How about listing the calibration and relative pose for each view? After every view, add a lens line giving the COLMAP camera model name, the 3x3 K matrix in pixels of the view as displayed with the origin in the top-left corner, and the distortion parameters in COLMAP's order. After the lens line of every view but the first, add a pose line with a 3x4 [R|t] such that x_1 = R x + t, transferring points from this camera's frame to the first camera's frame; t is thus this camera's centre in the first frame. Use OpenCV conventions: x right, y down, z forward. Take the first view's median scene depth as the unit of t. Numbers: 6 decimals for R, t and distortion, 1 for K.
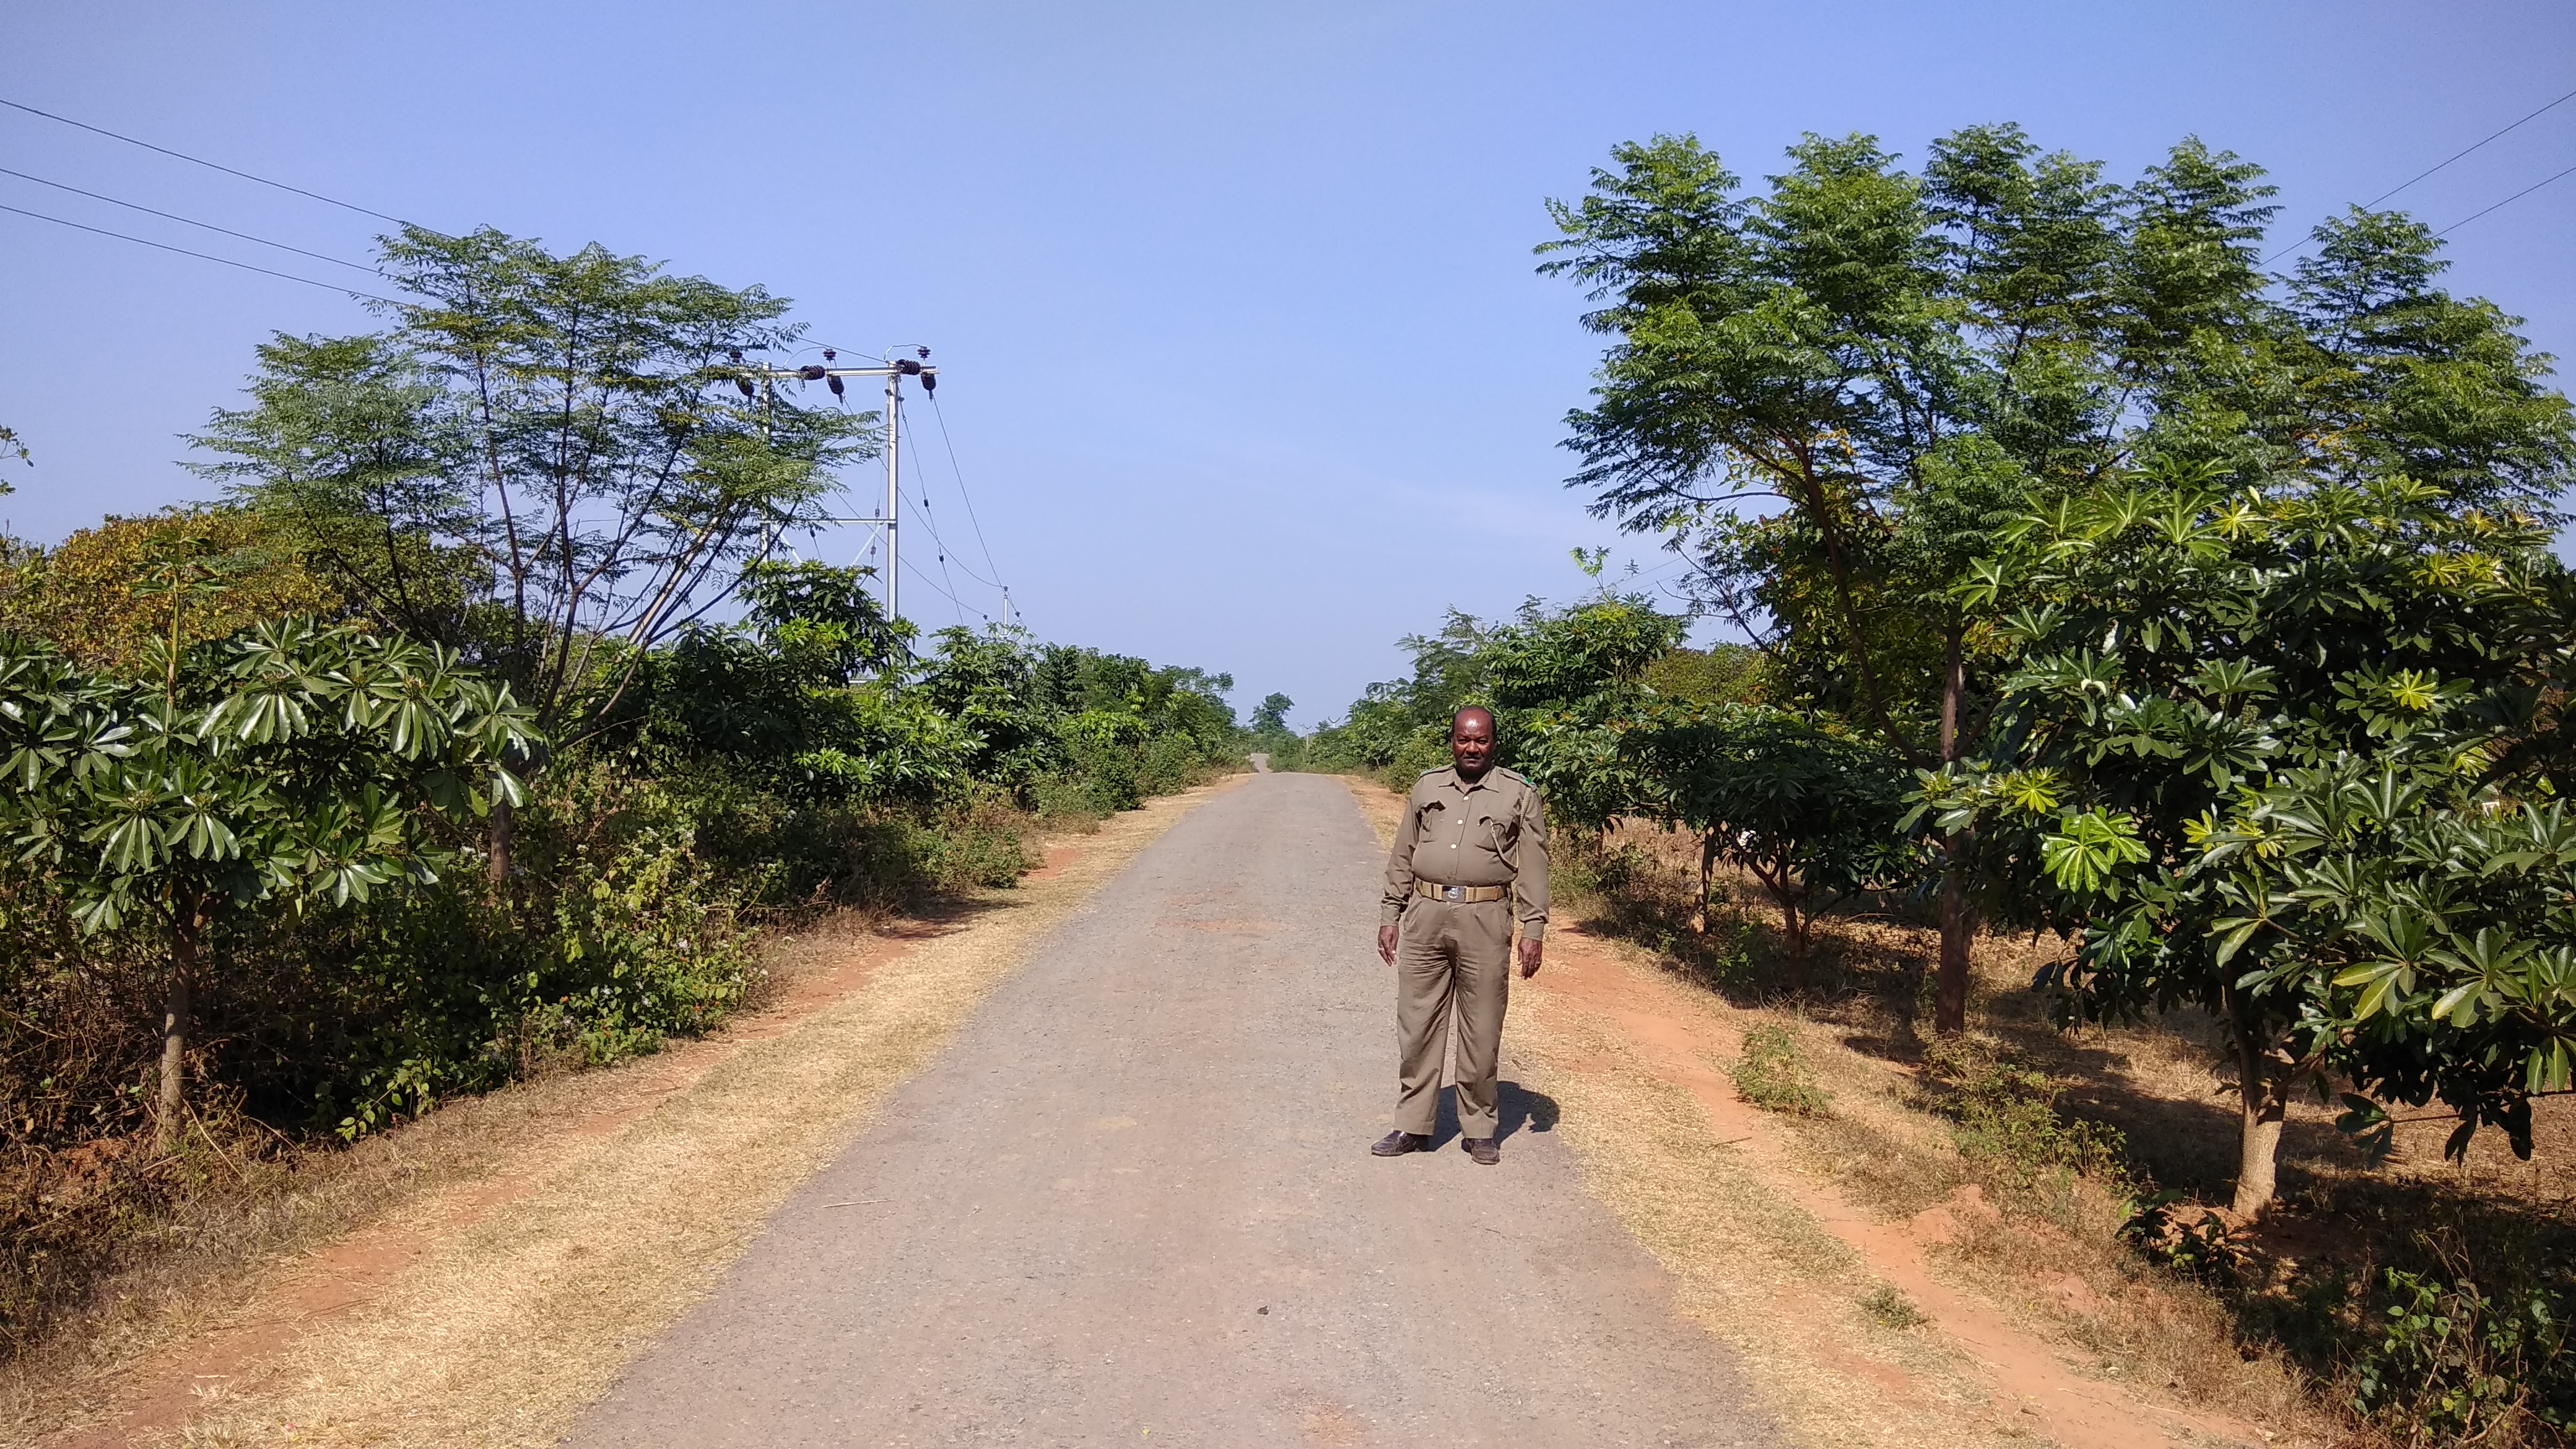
lens RADIAL K [[1908.0, 0, 1288.0], [0, 1908.0, 724.5], [0, 0, 1]] dist [0.065540, -0.199727]
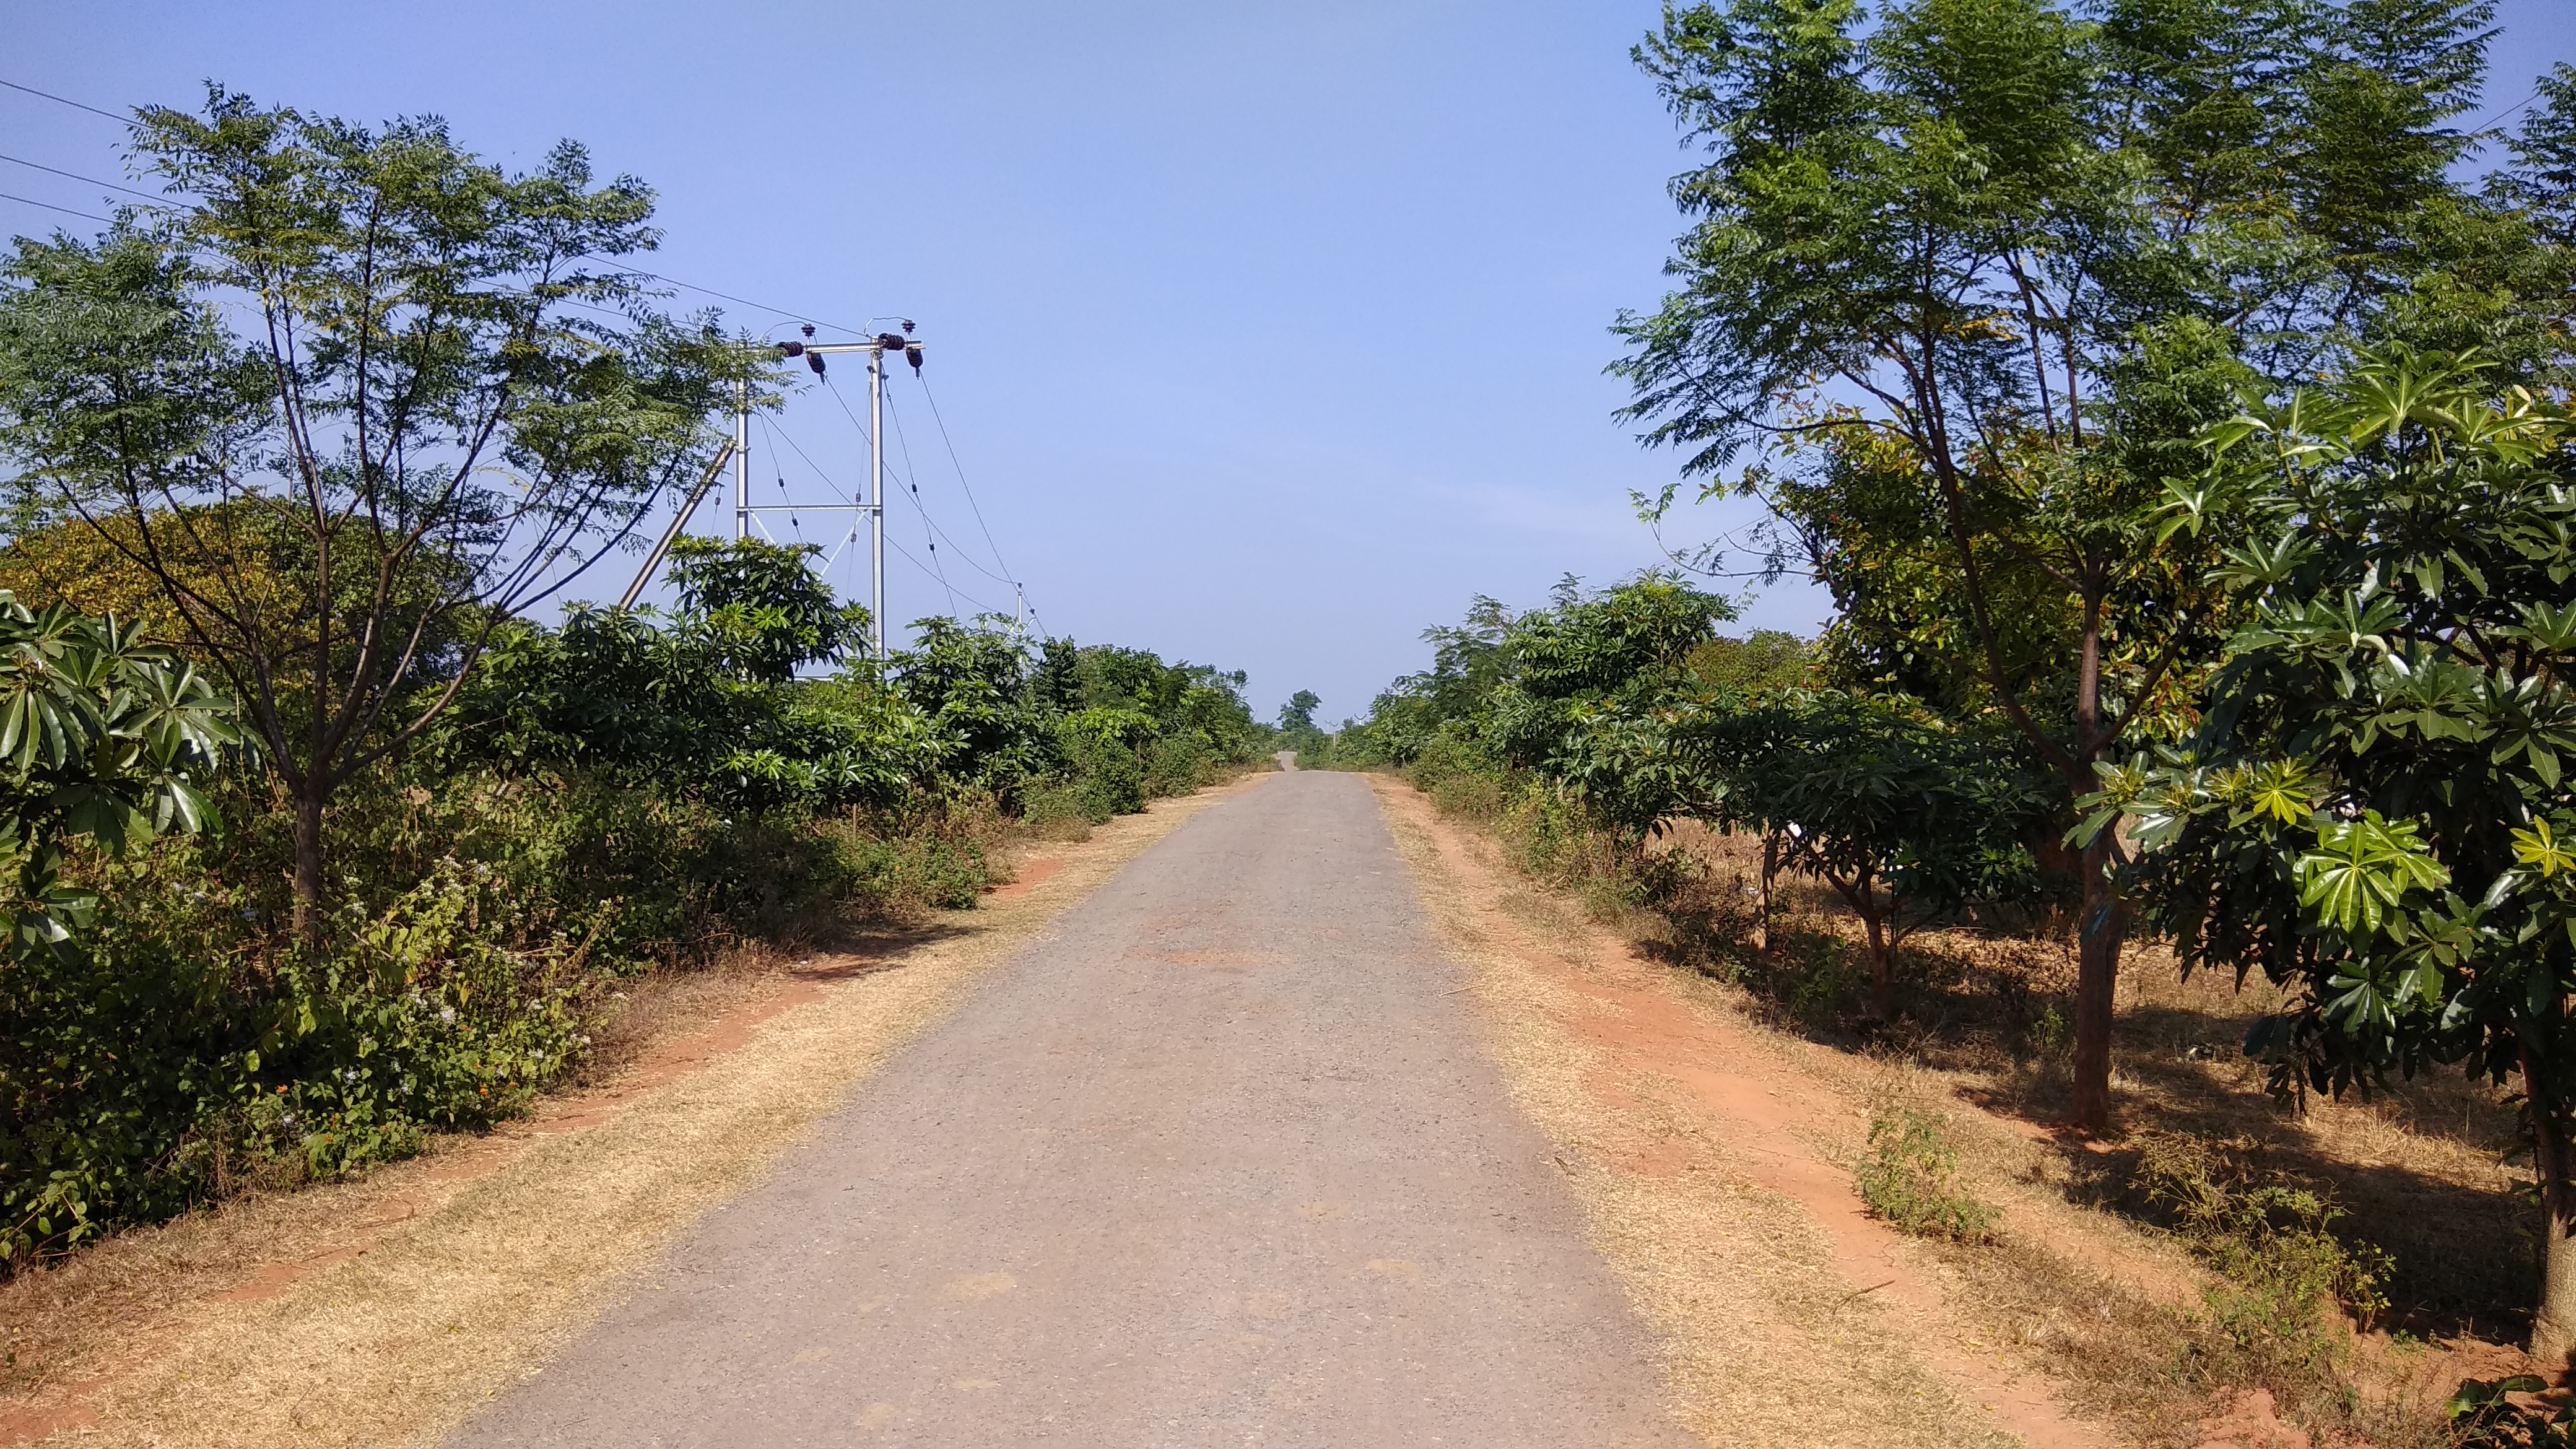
lens RADIAL K [[1908.0, 0, 1288.0], [0, 1908.0, 724.5], [0, 0, 1]] dist [0.065540, -0.199727]
pose [[0.999823, -0.011258, -0.015091, 0.012867], [0.011274, 0.999936, 0.001002, 0.002325], [0.015079, -0.001172, 0.999886, 0.123840]]
